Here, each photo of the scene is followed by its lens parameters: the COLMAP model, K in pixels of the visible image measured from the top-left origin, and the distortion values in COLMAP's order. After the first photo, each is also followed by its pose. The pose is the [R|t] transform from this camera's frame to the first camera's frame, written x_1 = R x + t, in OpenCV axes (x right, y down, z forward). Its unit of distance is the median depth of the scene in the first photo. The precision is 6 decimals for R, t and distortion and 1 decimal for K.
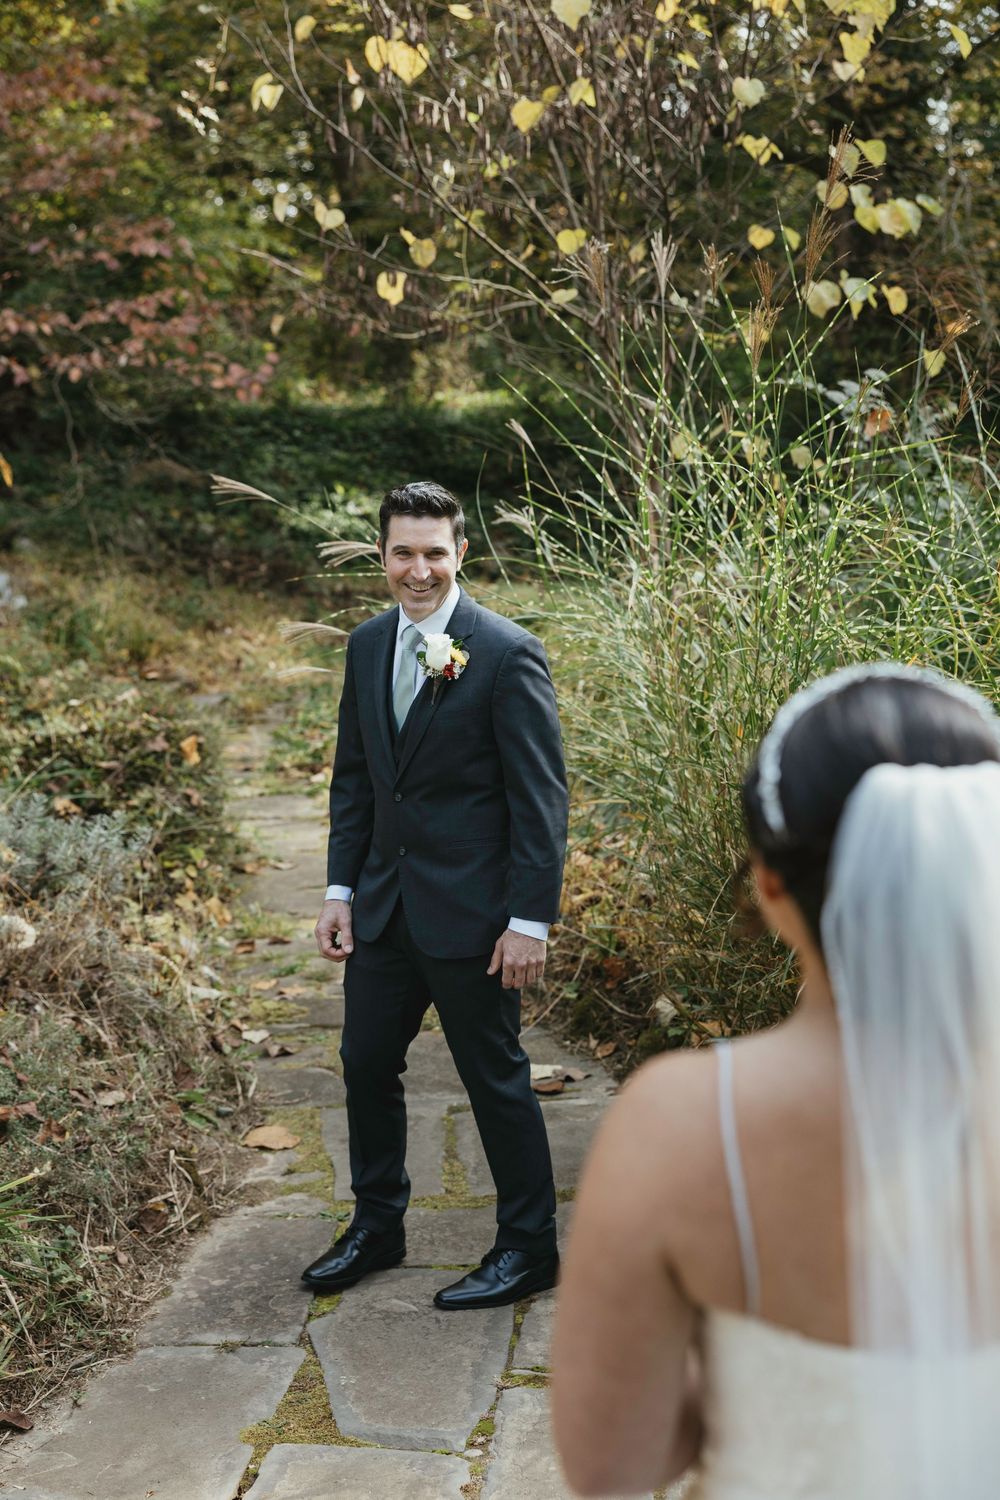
lens RADIAL K [[2123.5, 0, 487.3], [0, 2123.5, 757.3], [0, 0, 1]] dist [0.024292, 0.000000]
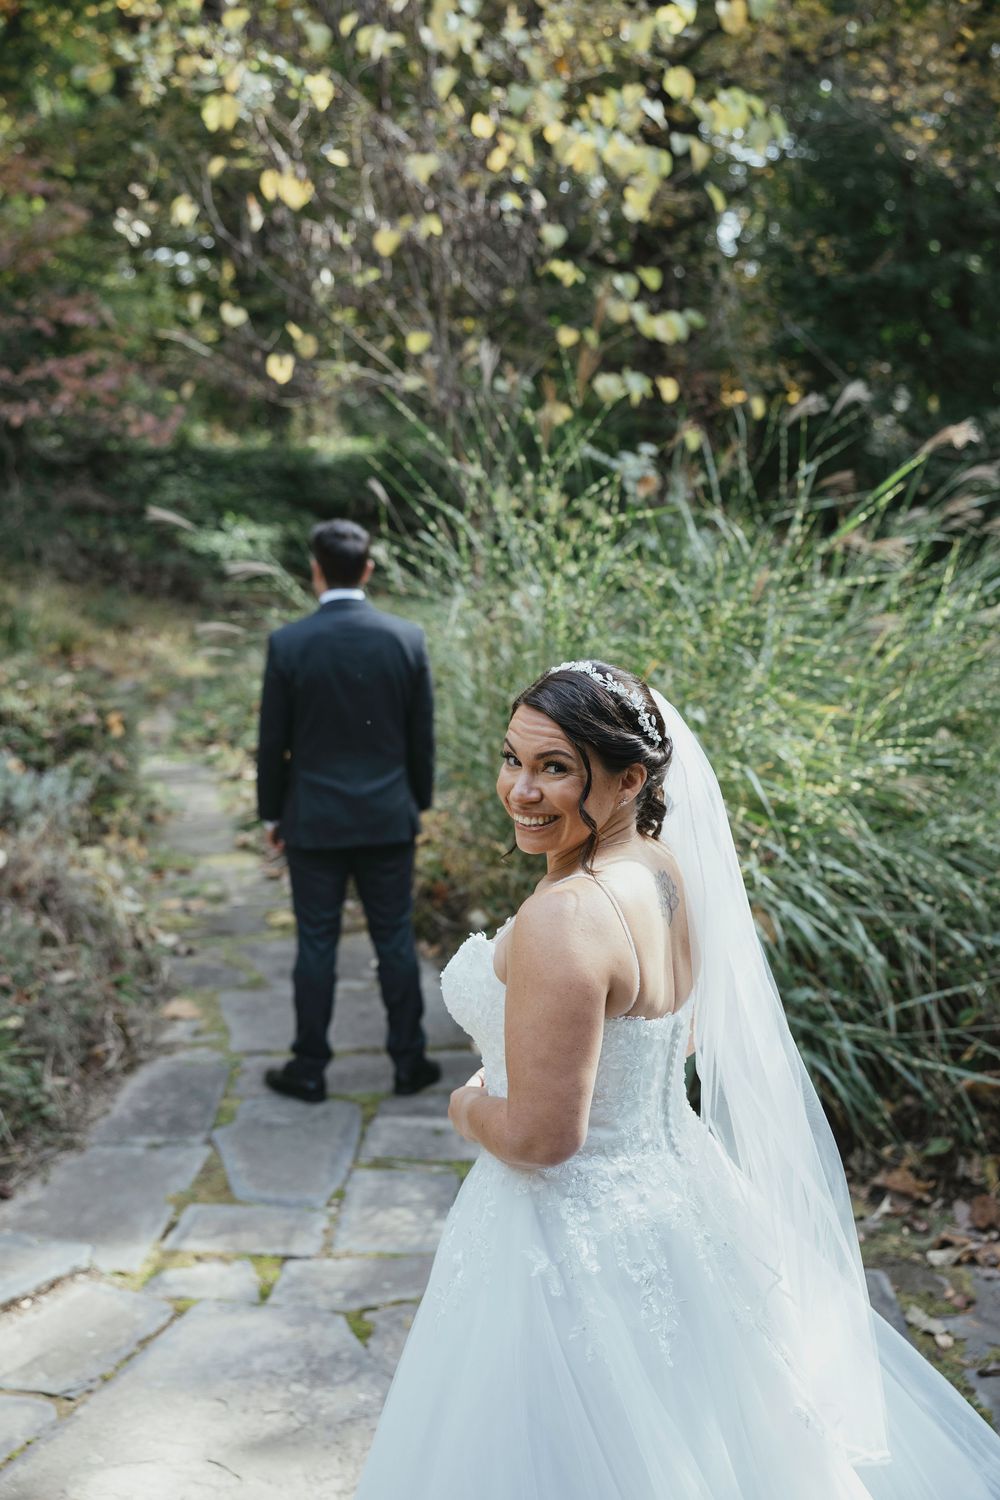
lens RADIAL K [[1798.0, 0, 492.2], [0, 1798.0, 755.6], [0, 0, 1]] dist [0.005105, 0.000000]
pose [[0.996601, 0.017950, 0.080406, -0.000418], [-0.018372, 0.999821, 0.004508, 0.007402], [-0.080311, -0.005970, 0.996752, -0.108052]]
